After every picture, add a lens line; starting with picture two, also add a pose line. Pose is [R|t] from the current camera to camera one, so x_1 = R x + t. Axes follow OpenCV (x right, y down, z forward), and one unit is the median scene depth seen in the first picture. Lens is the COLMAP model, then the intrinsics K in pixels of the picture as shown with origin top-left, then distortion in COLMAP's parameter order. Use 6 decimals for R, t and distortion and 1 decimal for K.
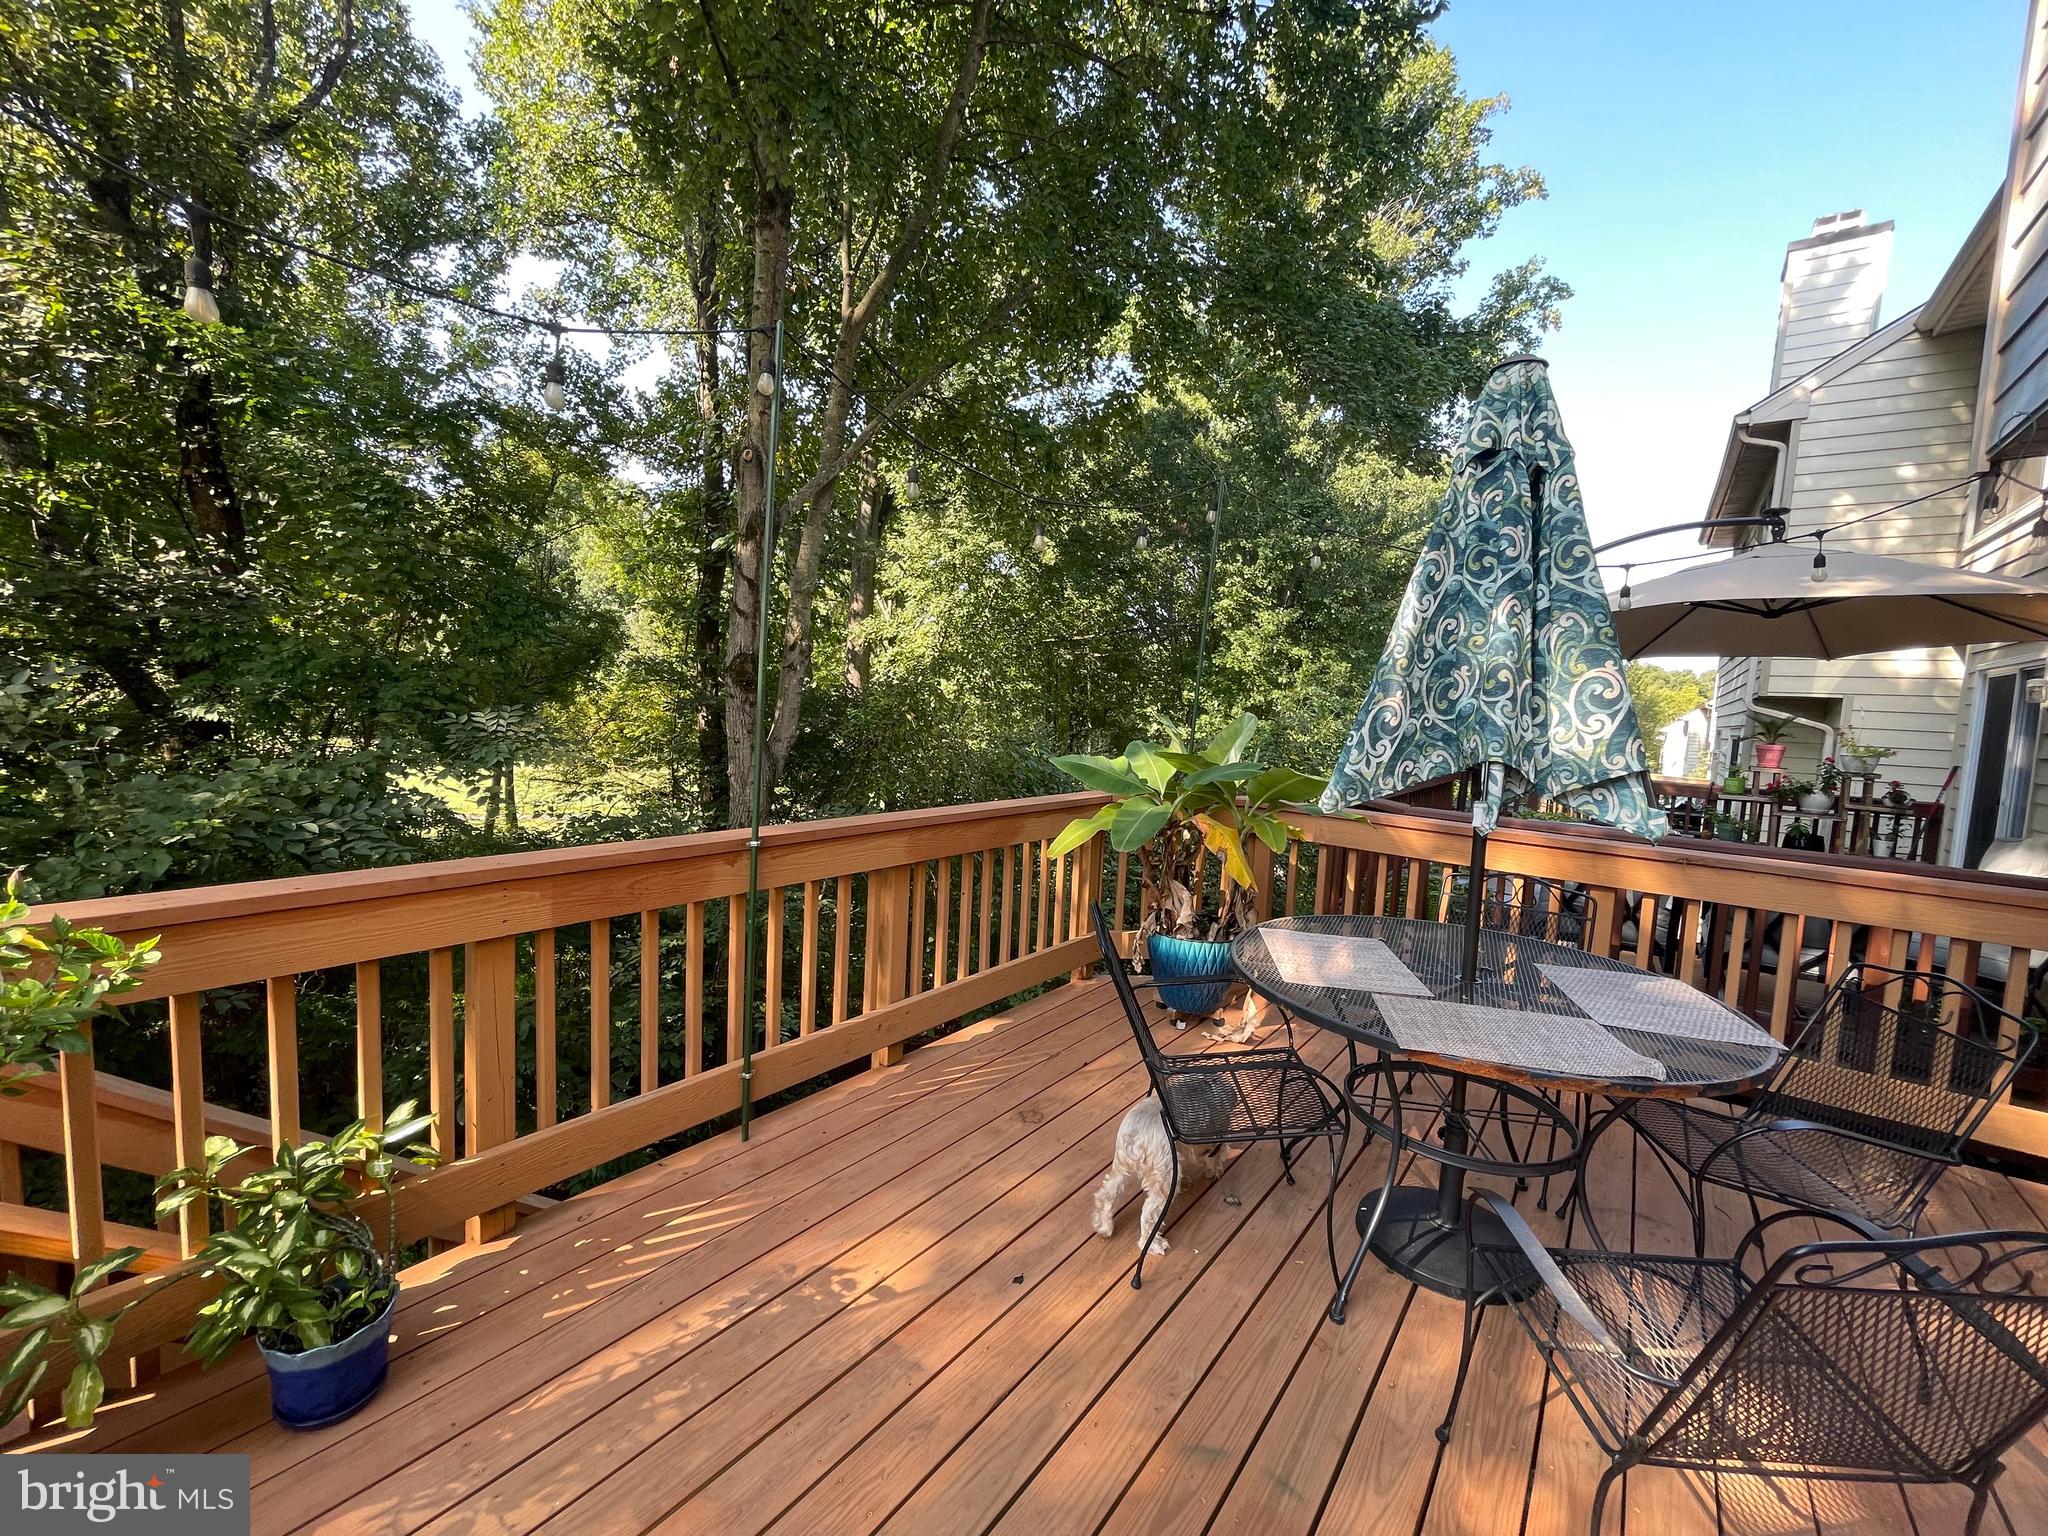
lens RADIAL K [[824.4, 0, 1020.5], [0, 824.4, 764.4], [0, 0, 1]] dist [0.000230, -0.000773]
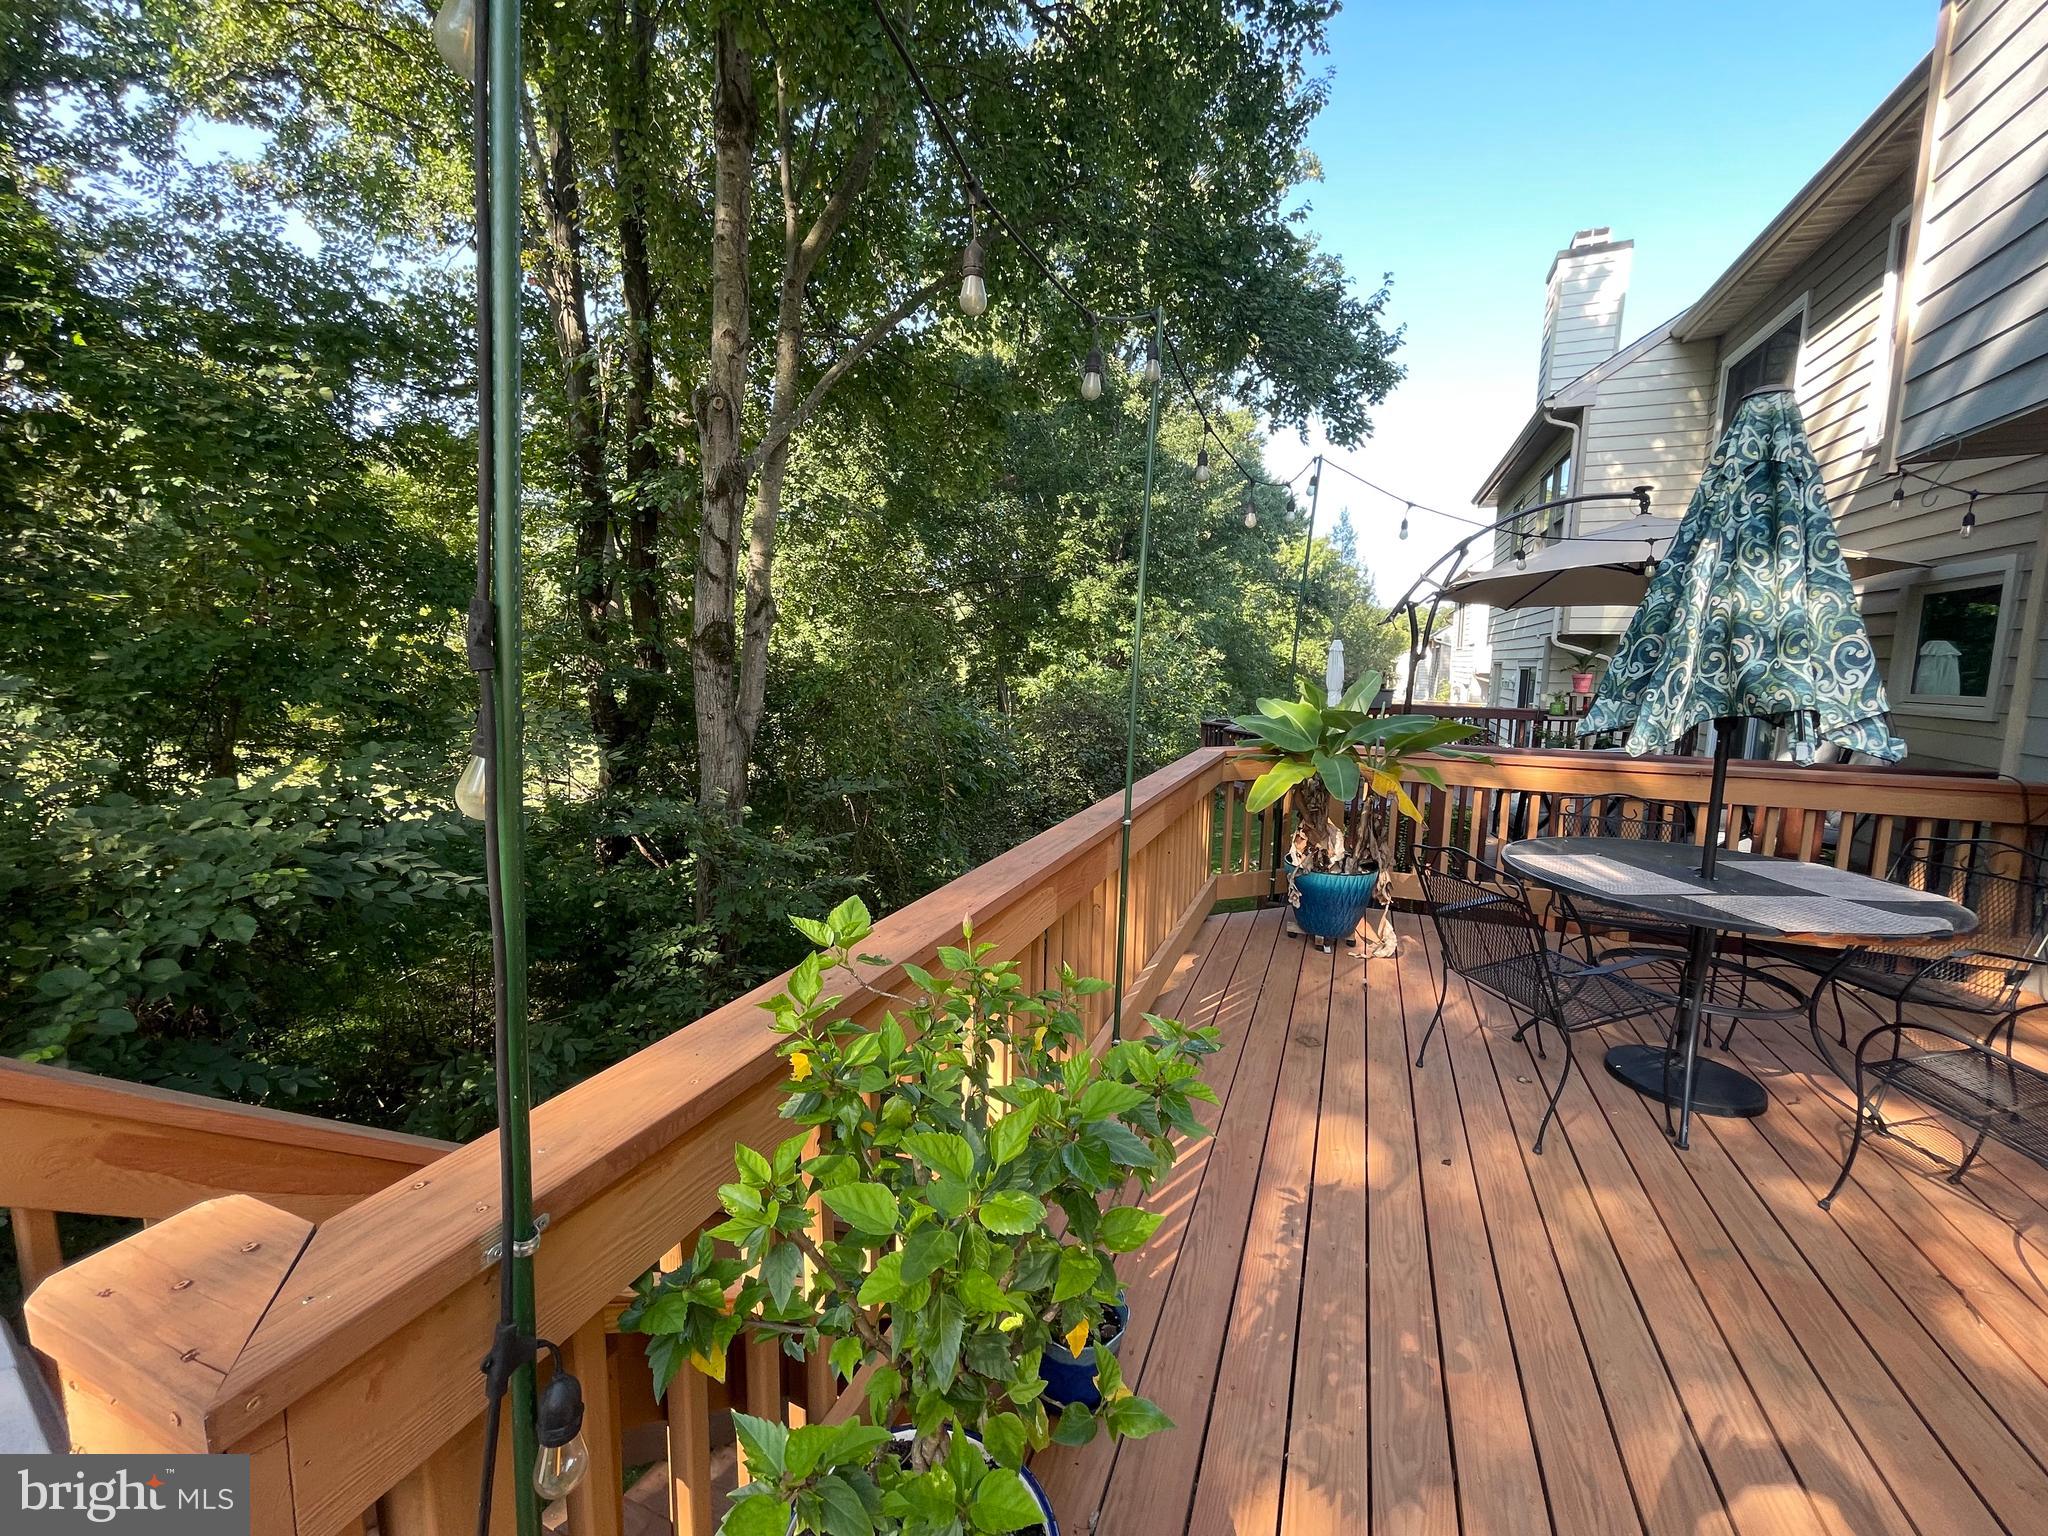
lens RADIAL K [[824.4, 0, 1020.5], [0, 824.4, 764.4], [0, 0, 1]] dist [0.000230, -0.000773]
pose [[0.965022, -0.069374, 0.252822, -0.210404], [0.054206, 0.996314, 0.066482, -0.015532], [-0.256503, -0.050452, 0.965226, 0.011444]]
